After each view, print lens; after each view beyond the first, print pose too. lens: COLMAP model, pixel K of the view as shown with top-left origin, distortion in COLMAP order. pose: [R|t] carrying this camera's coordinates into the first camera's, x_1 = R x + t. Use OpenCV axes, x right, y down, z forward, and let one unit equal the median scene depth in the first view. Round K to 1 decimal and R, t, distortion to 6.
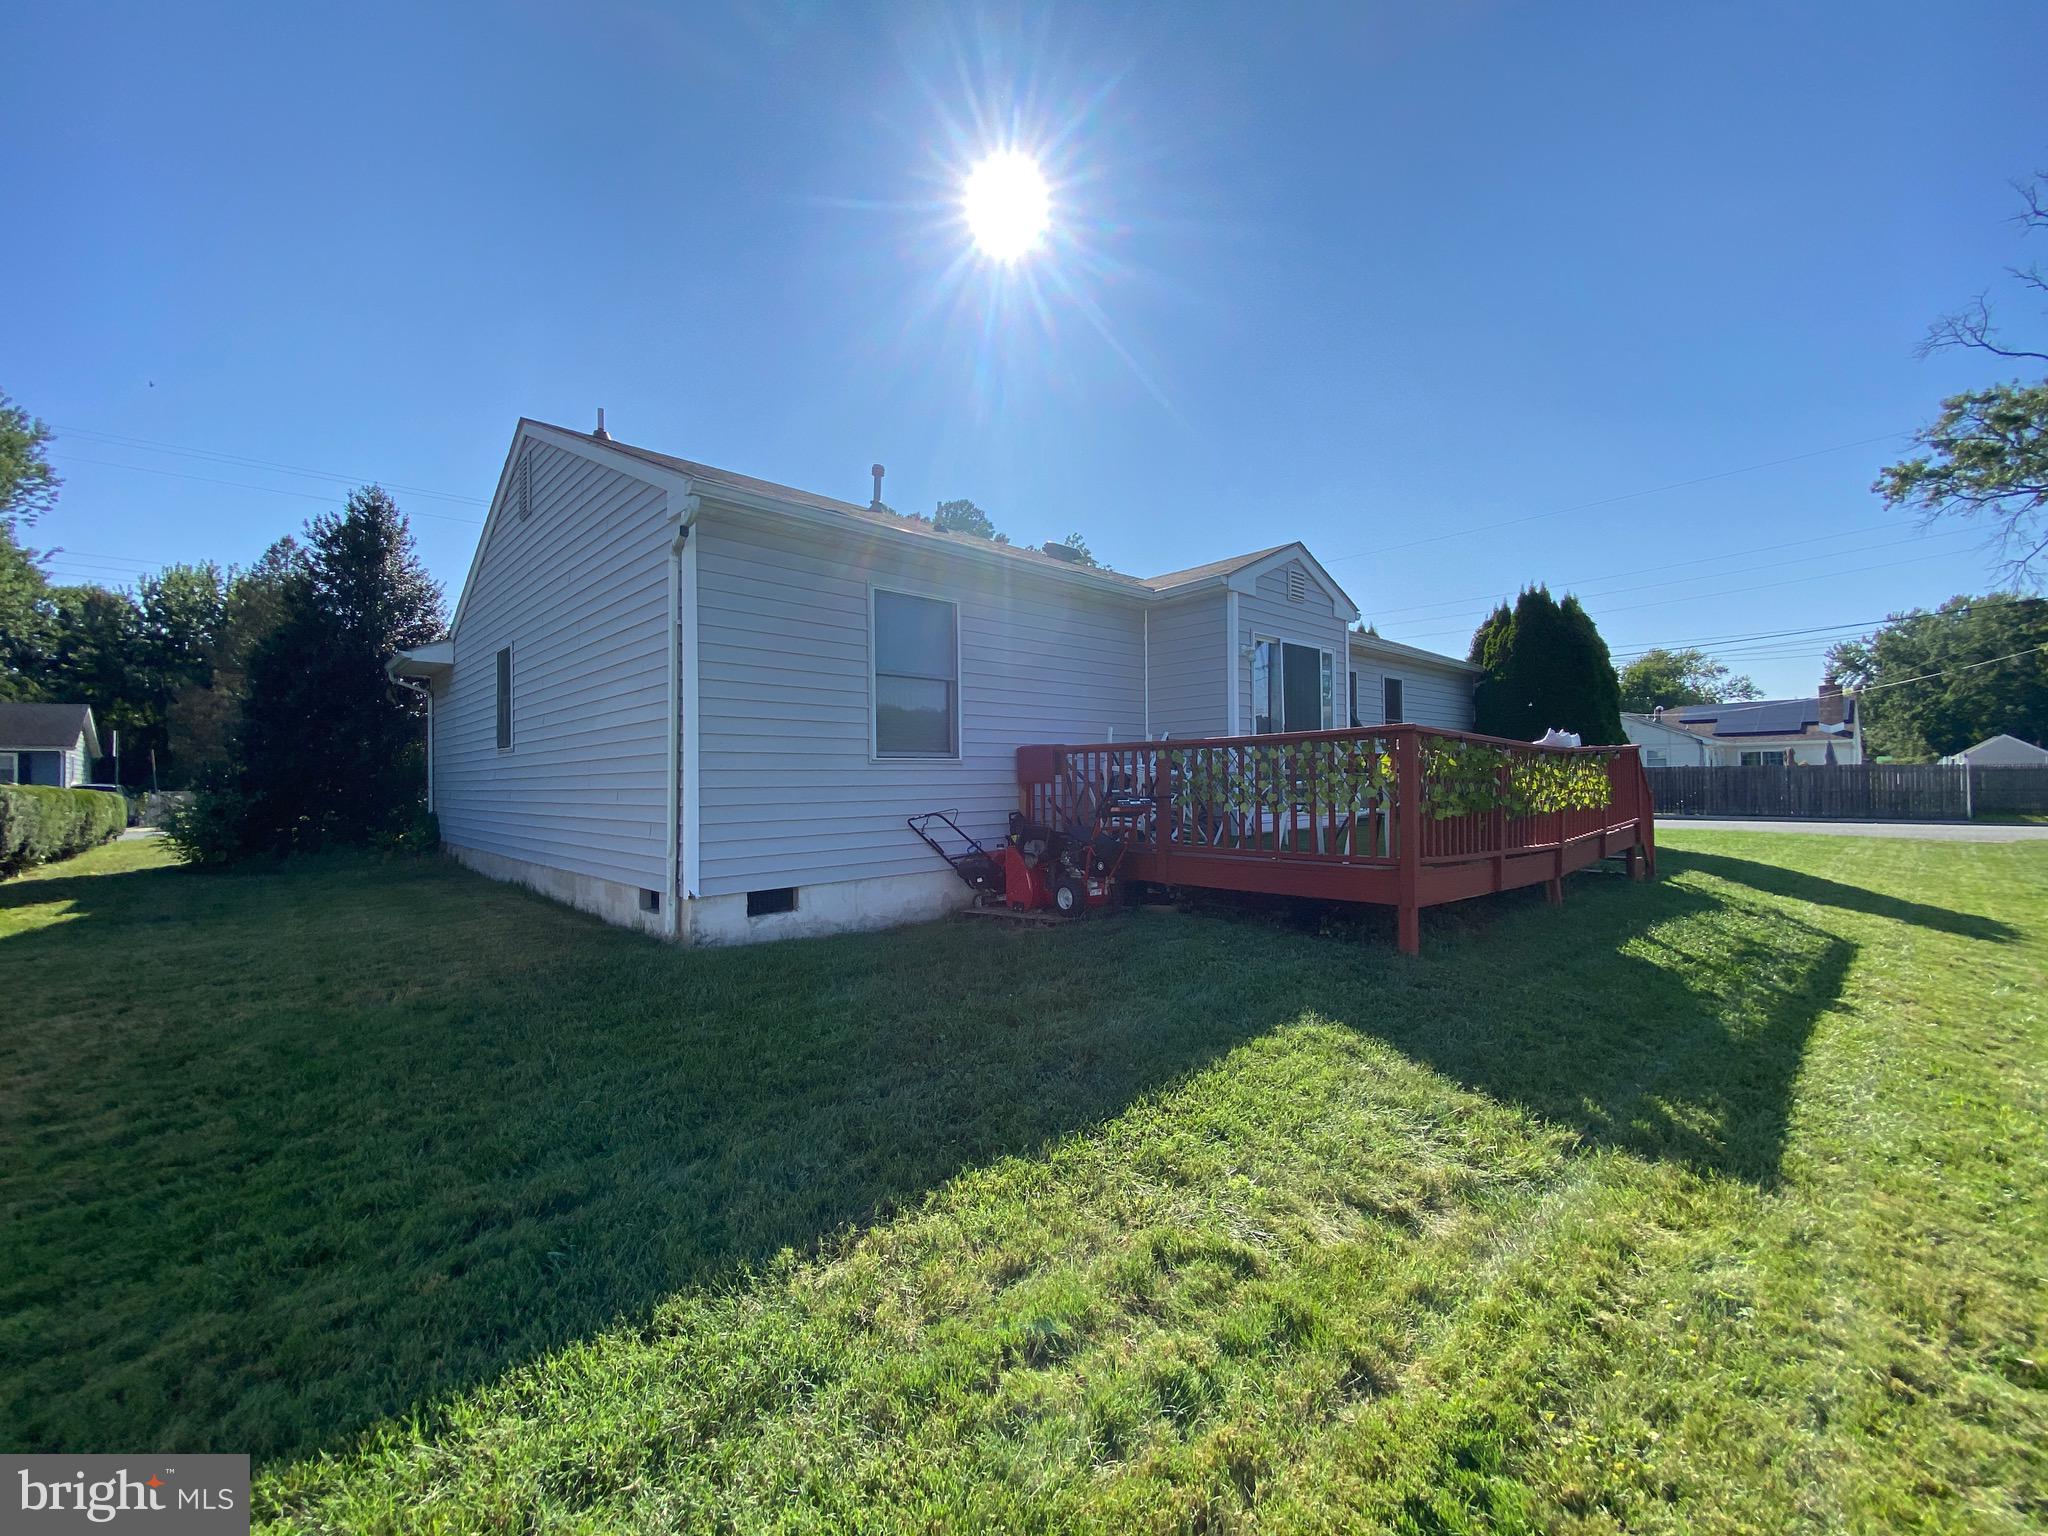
lens RADIAL K [[832.7, 0, 1013.0], [0, 832.7, 768.8], [0, 0, 1]] dist [0.026221, -0.022923]
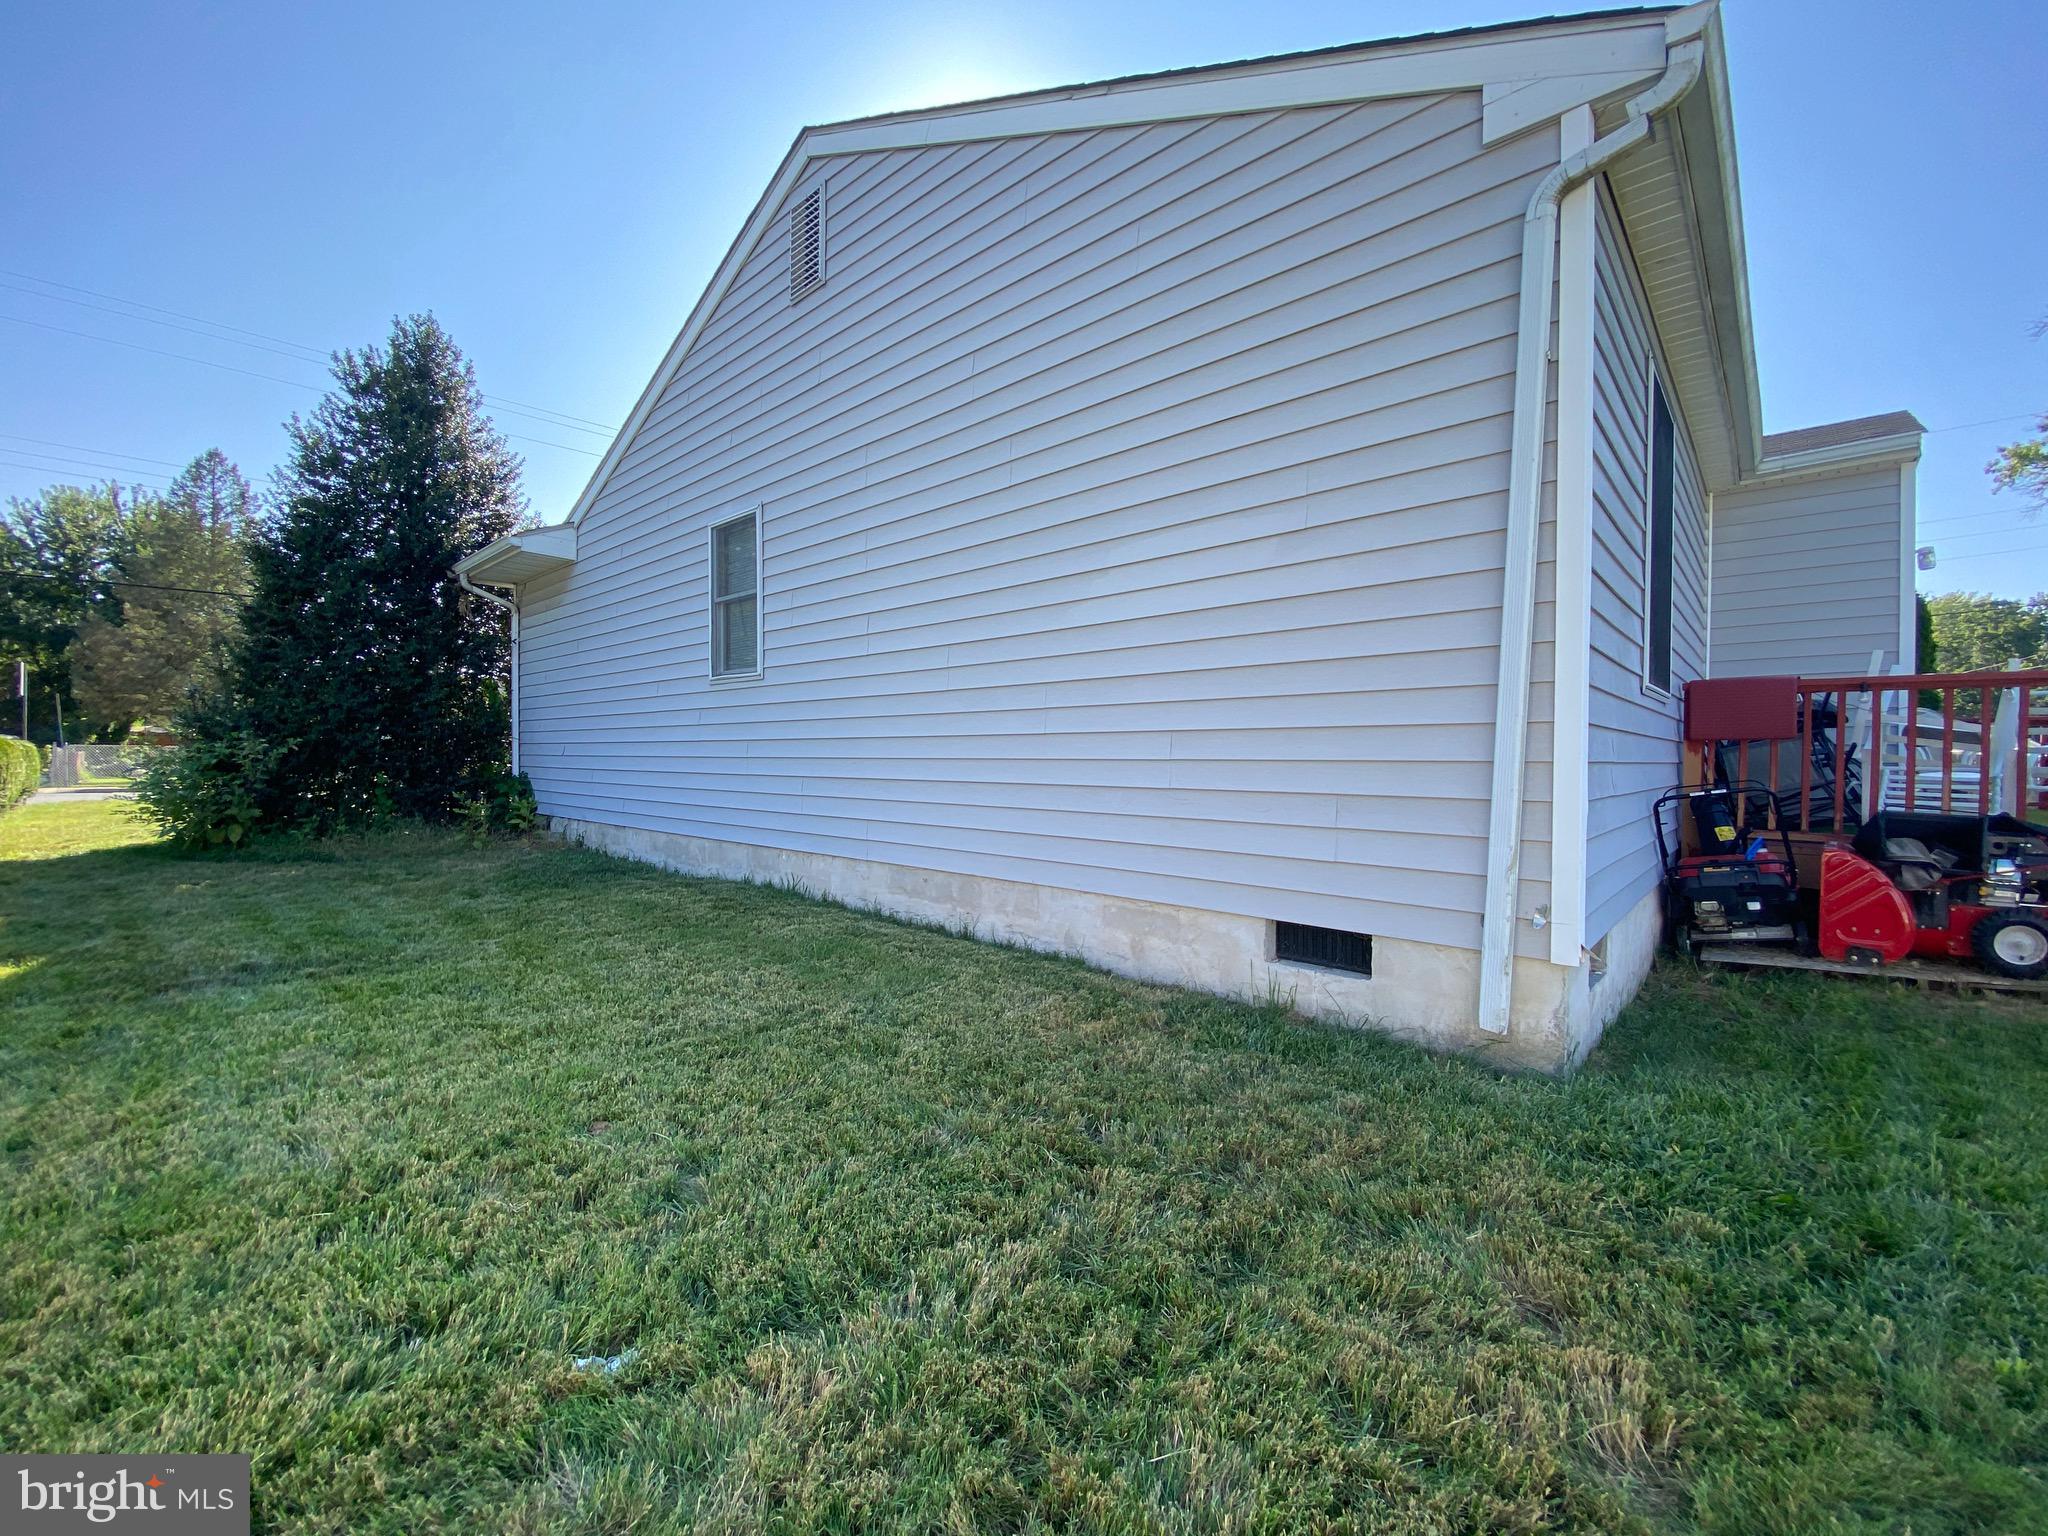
lens RADIAL K [[832.7, 0, 1013.0], [0, 832.7, 768.8], [0, 0, 1]] dist [0.026221, -0.022923]
pose [[0.997181, 0.019373, 0.072493, -0.328855], [-0.021280, 0.999445, 0.025628, 0.020709], [-0.071956, -0.027098, 0.997040, 0.257912]]
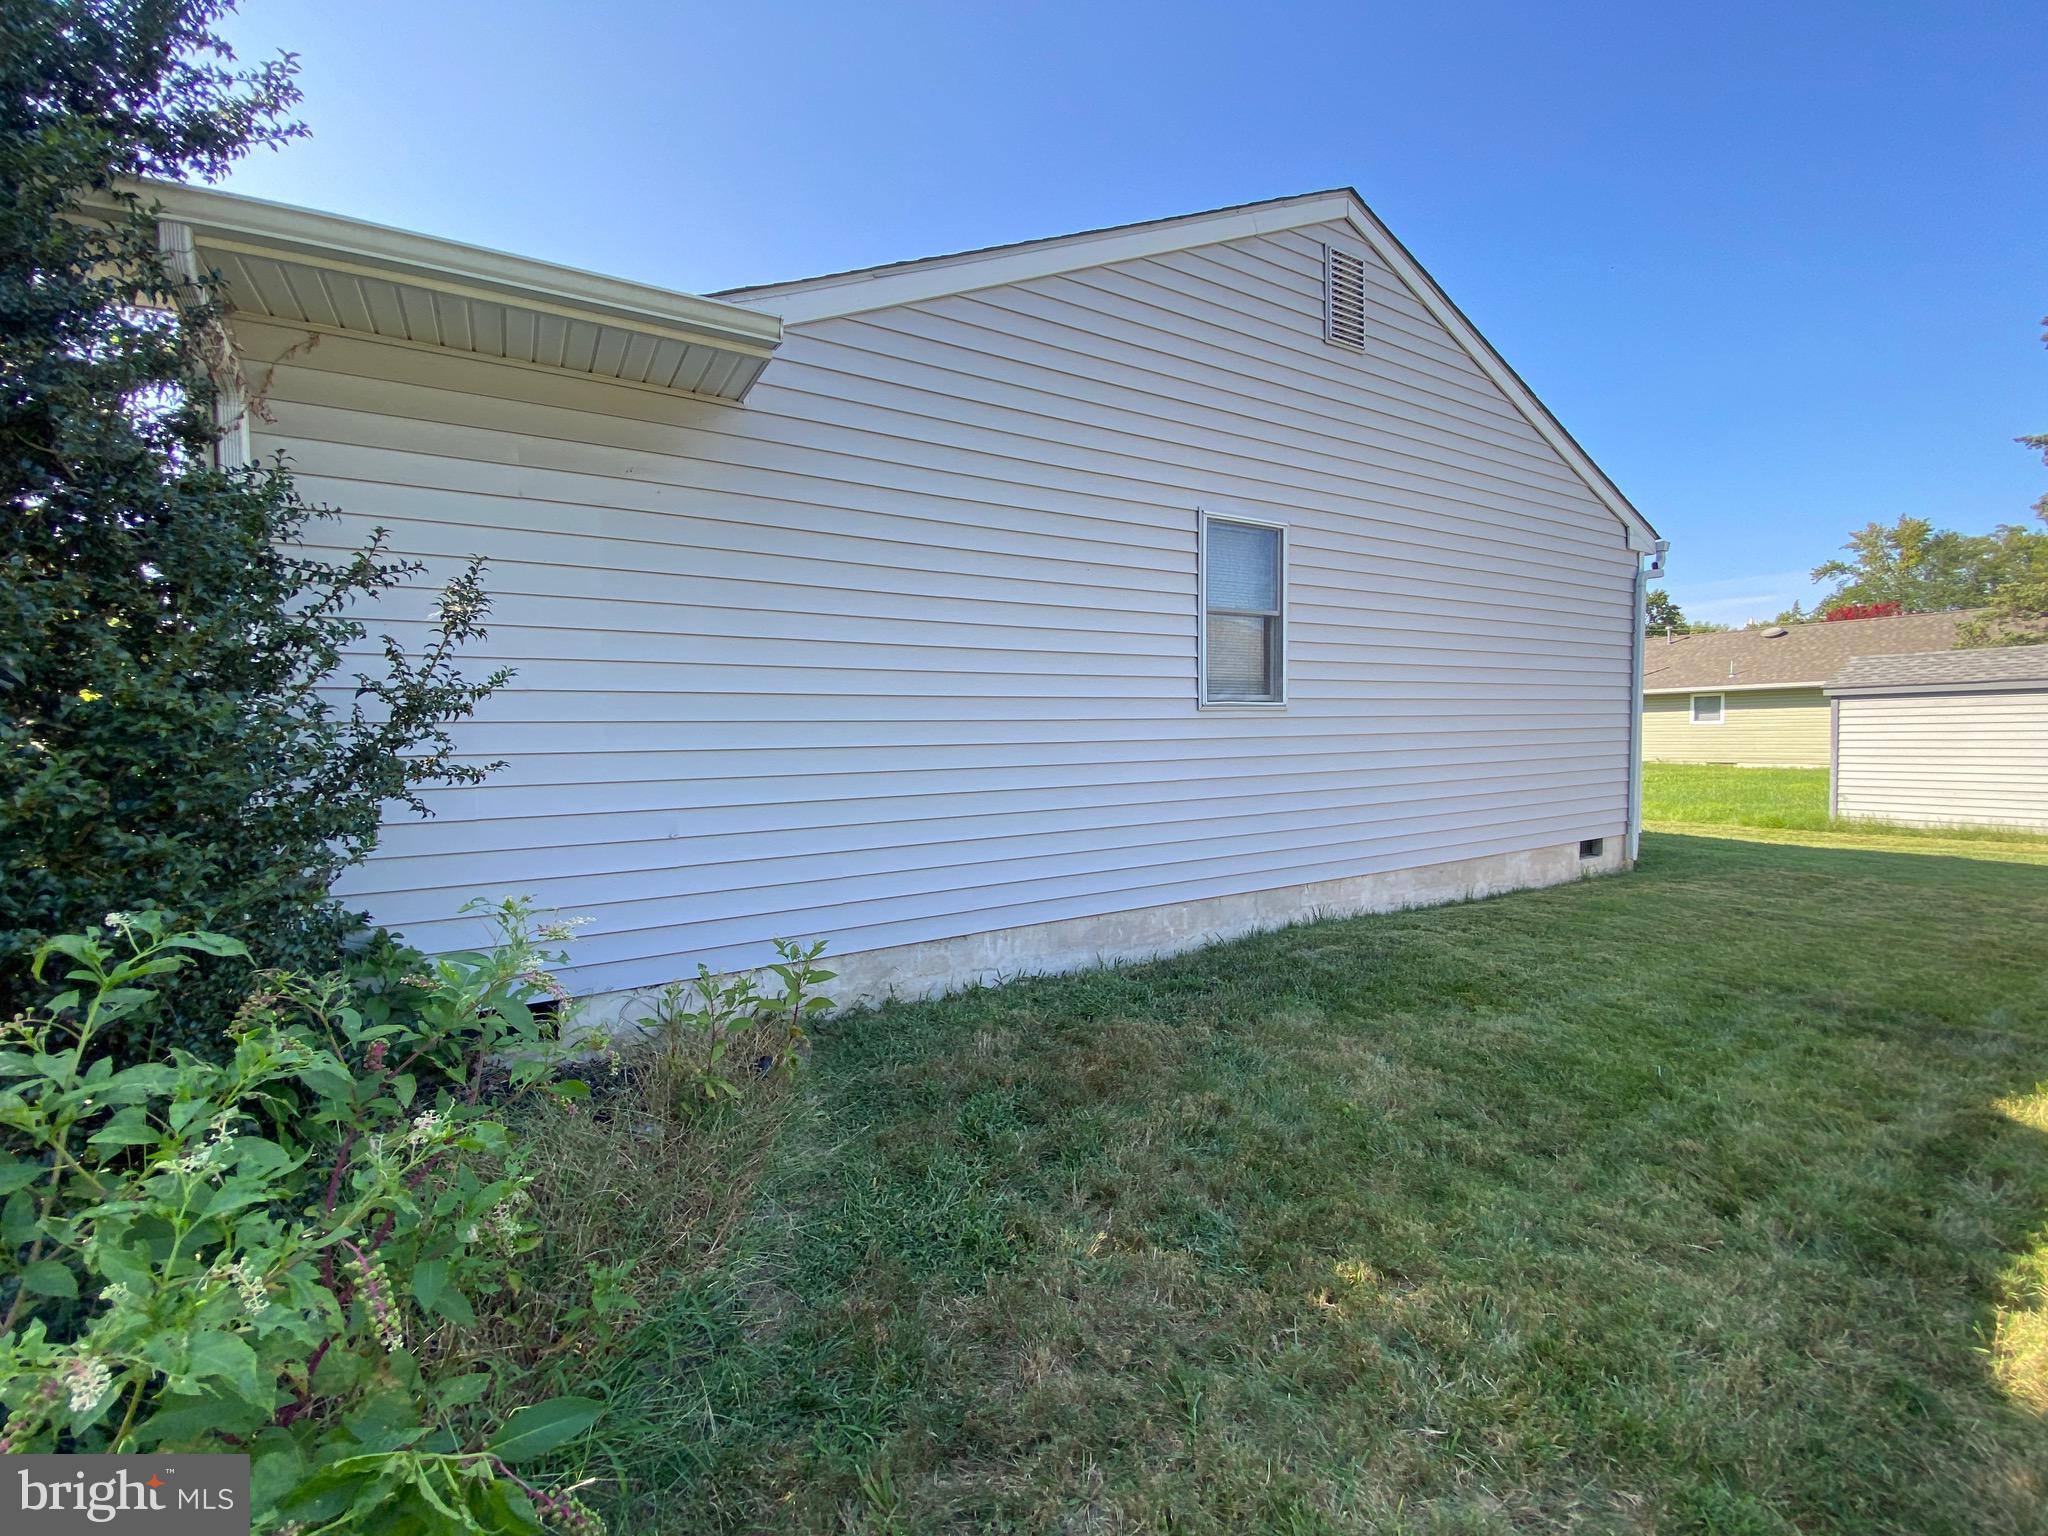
lens RADIAL K [[832.7, 0, 1013.0], [0, 832.7, 768.8], [0, 0, 1]] dist [0.026221, -0.022923]
pose [[0.220871, -0.034349, 0.974698, -0.876619], [-0.002011, 0.999361, 0.035674, 0.000901], [-0.975301, -0.009839, 0.220661, 0.757757]]
